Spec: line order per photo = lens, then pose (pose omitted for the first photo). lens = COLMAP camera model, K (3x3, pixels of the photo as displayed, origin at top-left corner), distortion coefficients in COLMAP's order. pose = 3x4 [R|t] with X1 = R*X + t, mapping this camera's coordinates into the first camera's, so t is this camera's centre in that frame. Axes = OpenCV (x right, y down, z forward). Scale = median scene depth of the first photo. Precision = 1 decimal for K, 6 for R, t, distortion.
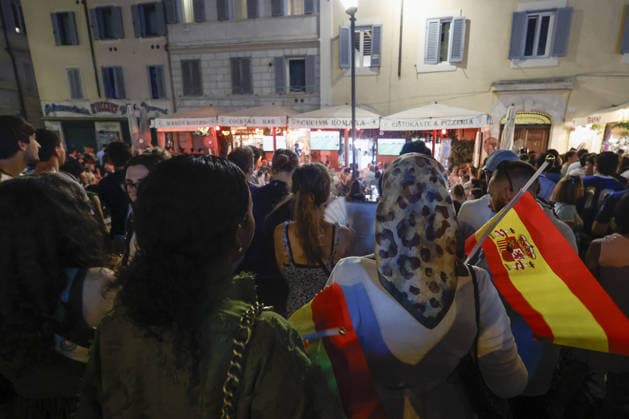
lens RADIAL K [[305.6, 0, 314.5], [0, 305.6, 209.5], [0, 0, 1]] dist [-0.000940, 0.000600]
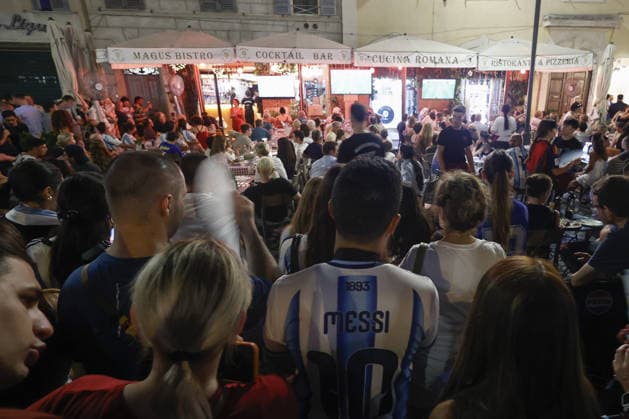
lens RADIAL K [[305.6, 0, 314.5], [0, 305.6, 209.5], [0, 0, 1]] dist [-0.000940, 0.000600]
pose [[0.925448, -0.155885, 0.345321, -0.405287], [0.087573, 0.974766, 0.205336, -0.071054], [-0.368616, -0.159787, 0.915746, 0.241706]]
